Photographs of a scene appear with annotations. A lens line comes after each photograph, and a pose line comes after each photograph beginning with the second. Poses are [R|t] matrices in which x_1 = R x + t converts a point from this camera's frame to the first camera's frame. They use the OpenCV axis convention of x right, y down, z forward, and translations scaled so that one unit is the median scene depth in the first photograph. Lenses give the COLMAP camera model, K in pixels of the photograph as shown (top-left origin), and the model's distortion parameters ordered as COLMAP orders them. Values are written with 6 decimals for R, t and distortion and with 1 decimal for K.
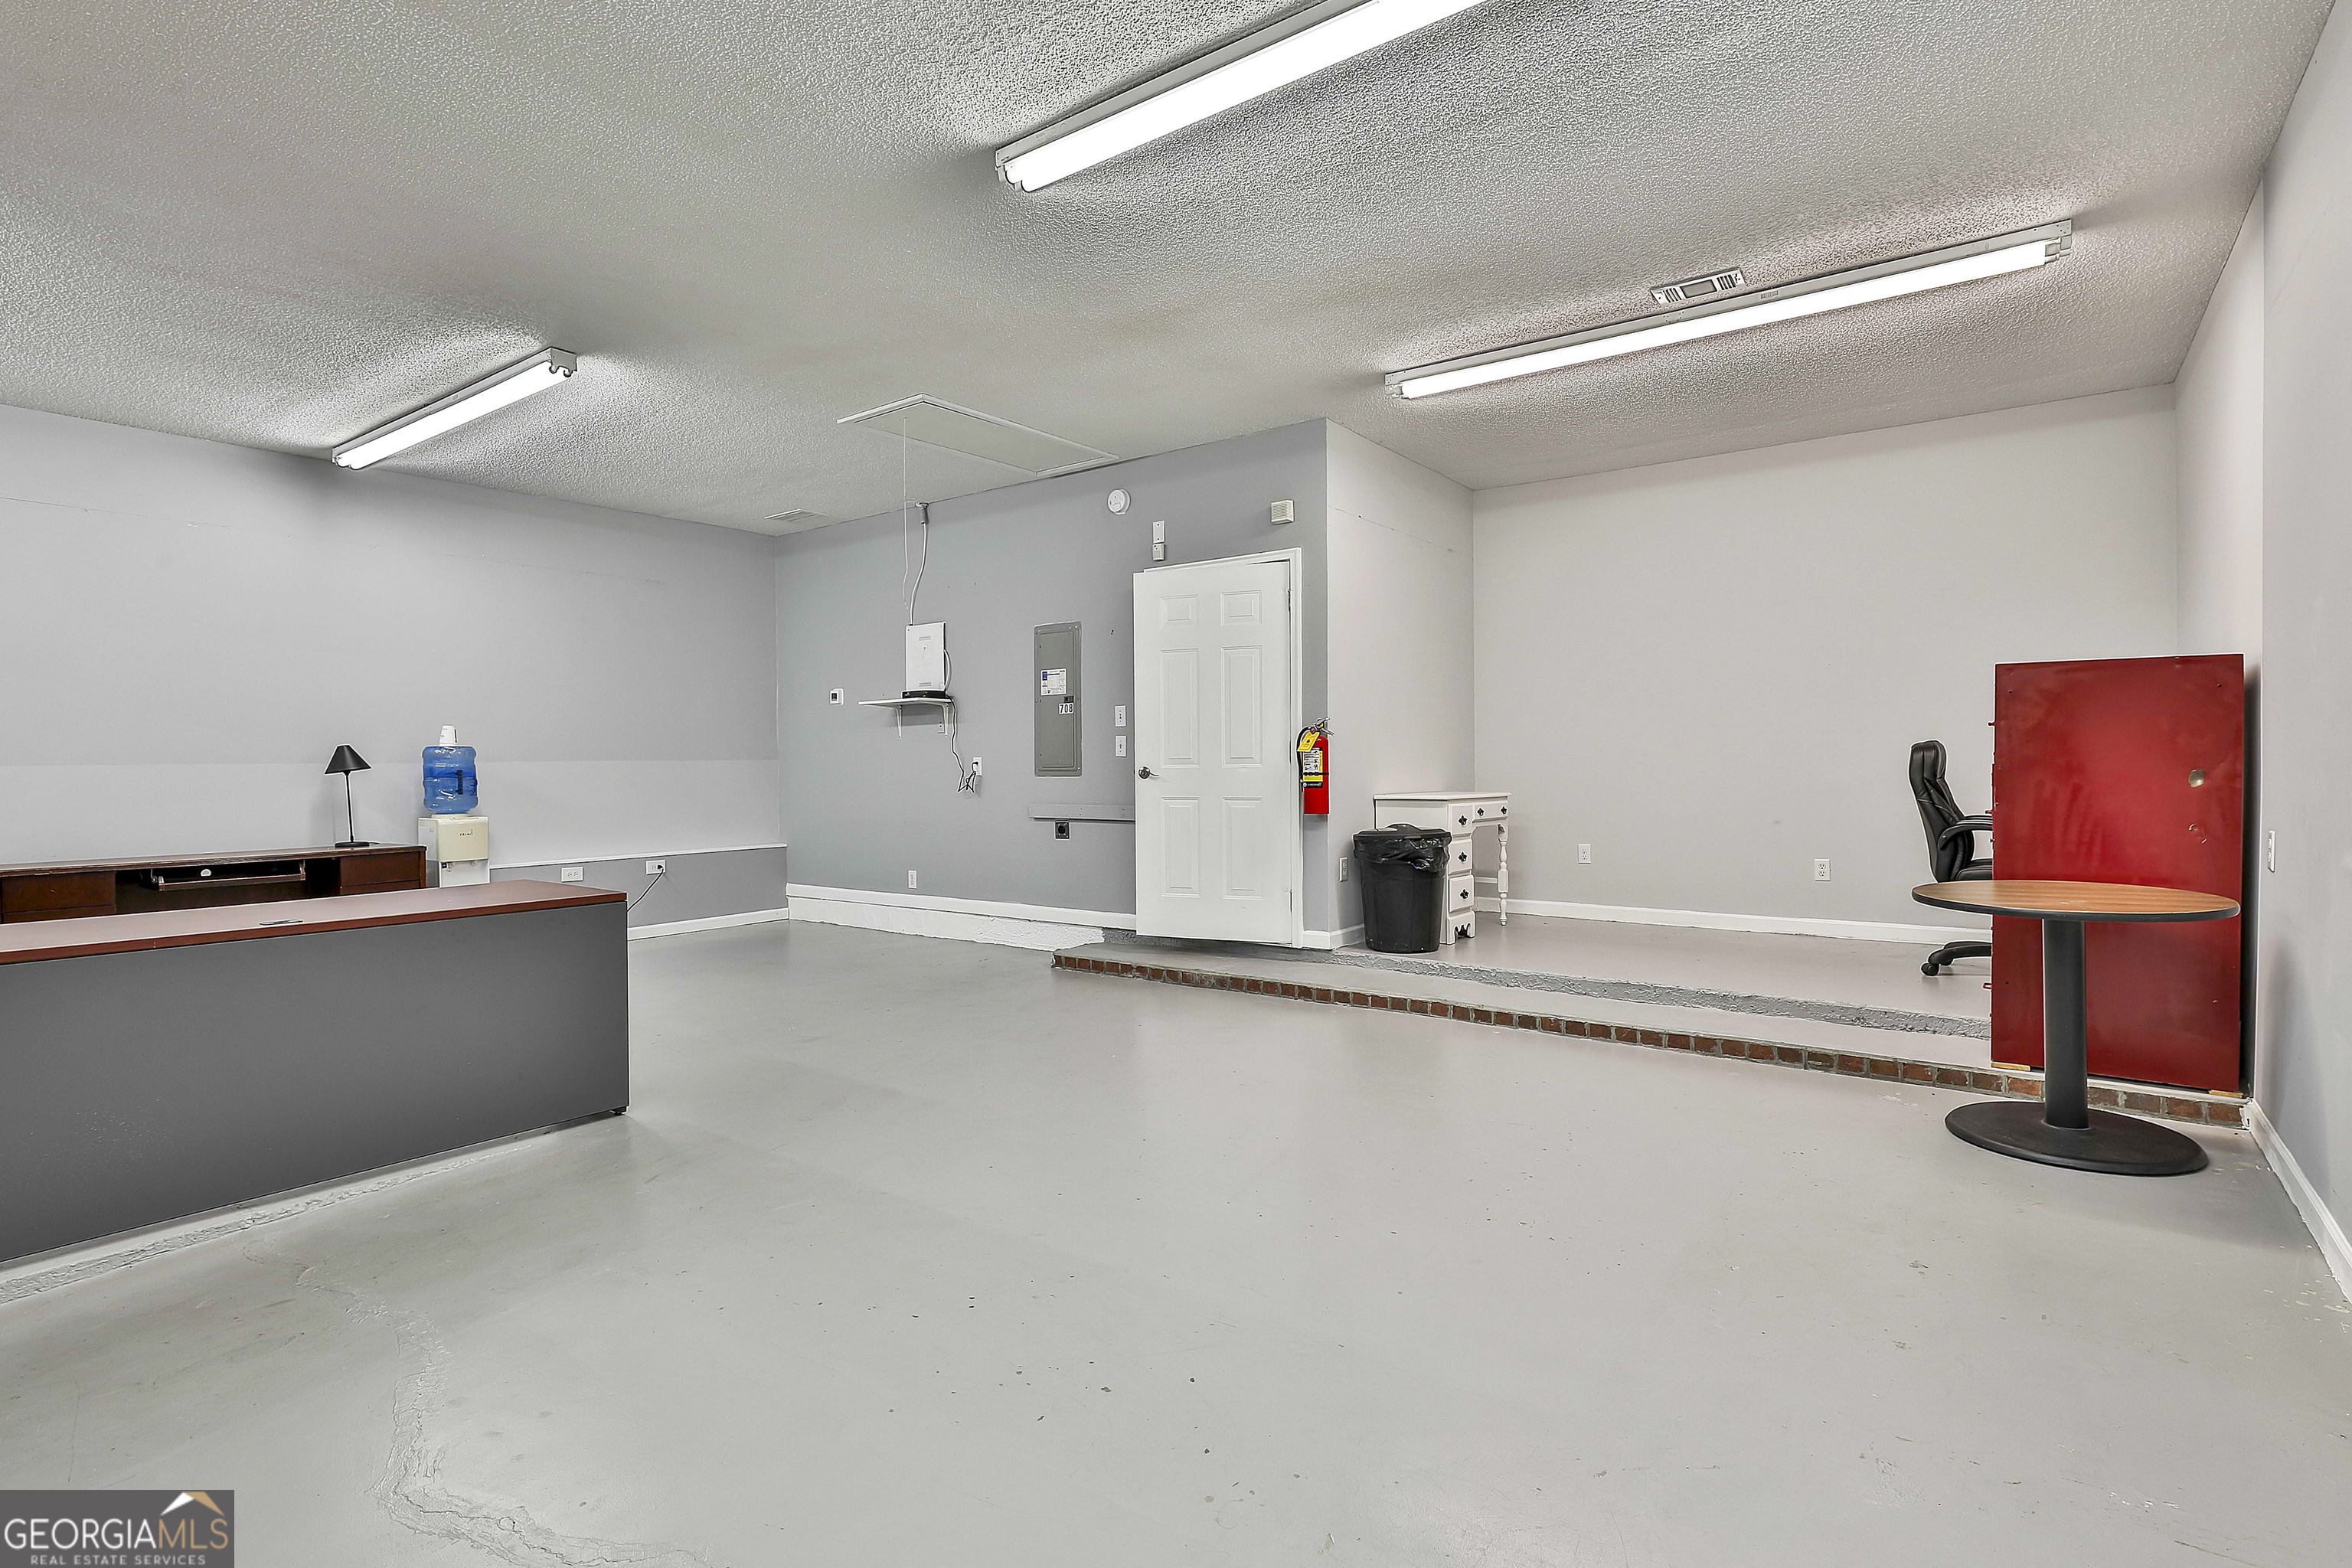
lens RADIAL K [[1138.6, 0, 1178.3], [0, 1138.6, 759.6], [0, 0, 1]] dist [-0.005956, 0.001074]
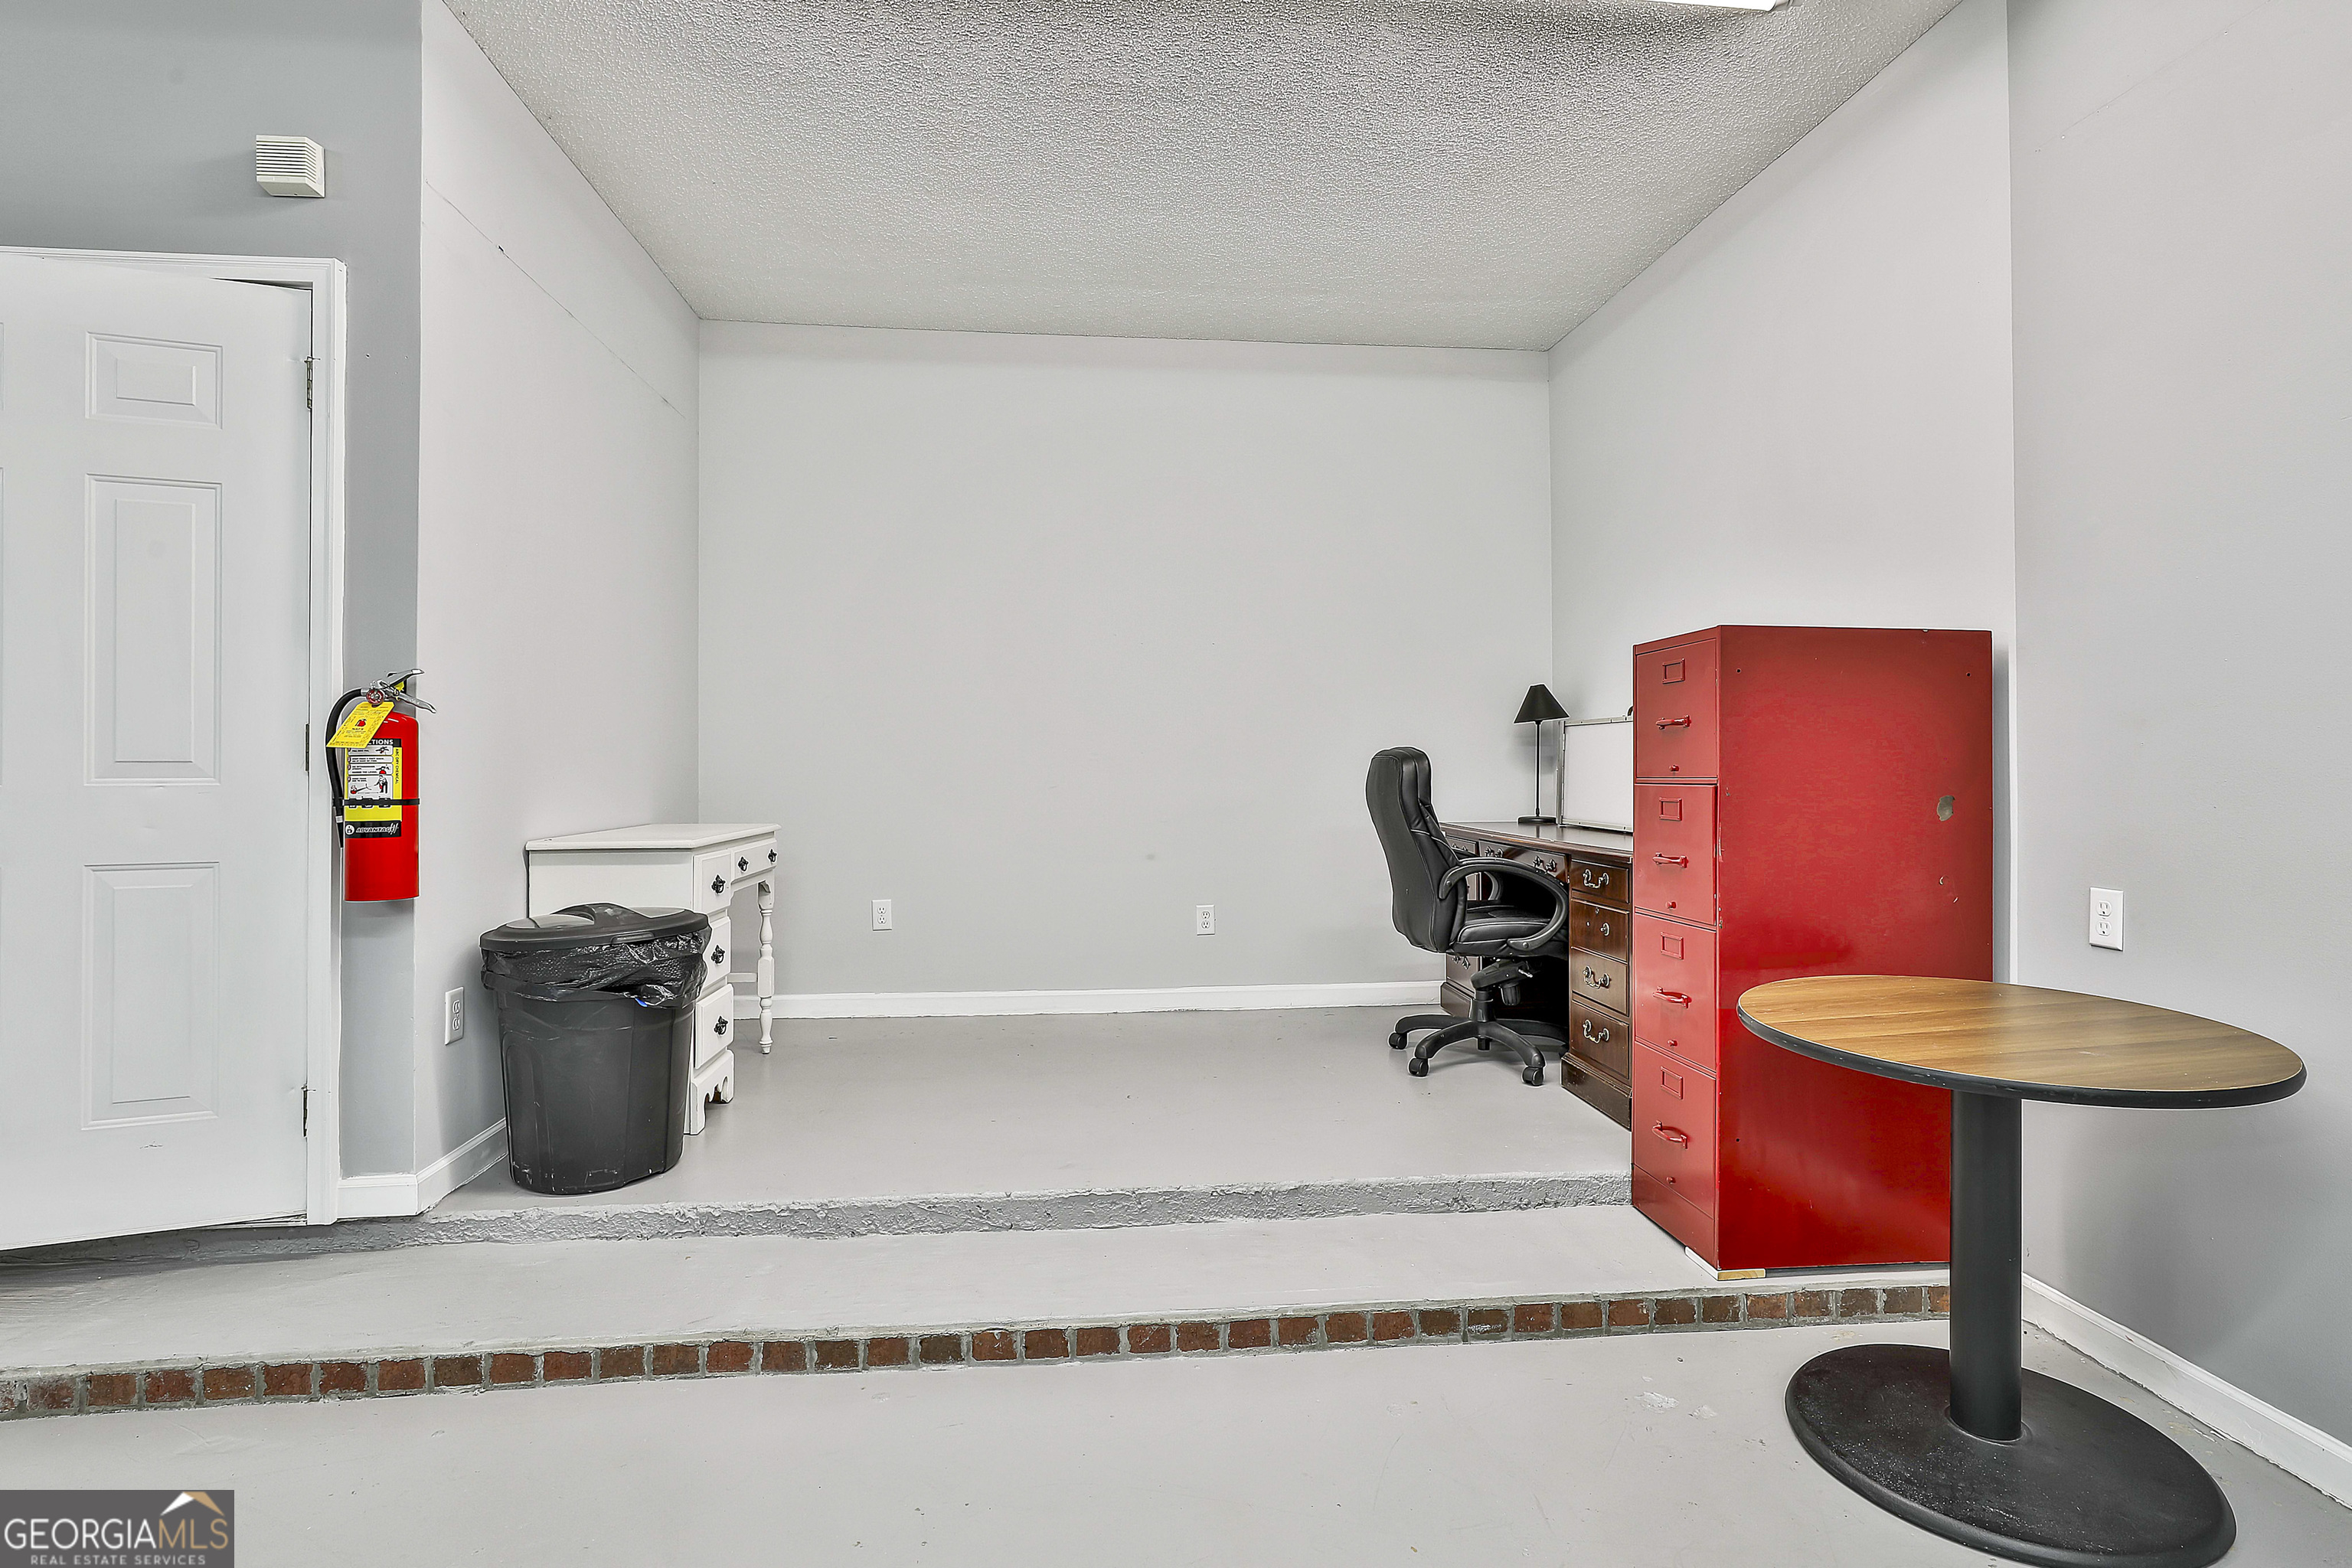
lens RADIAL K [[1138.6, 0, 1178.3], [0, 1138.6, 759.6], [0, 0, 1]] dist [-0.005956, 0.001074]
pose [[0.738348, 0.010138, 0.674344, 0.055108], [-0.008949, 0.999946, -0.005235, -0.003490], [-0.674361, -0.002170, 0.738399, 0.491670]]
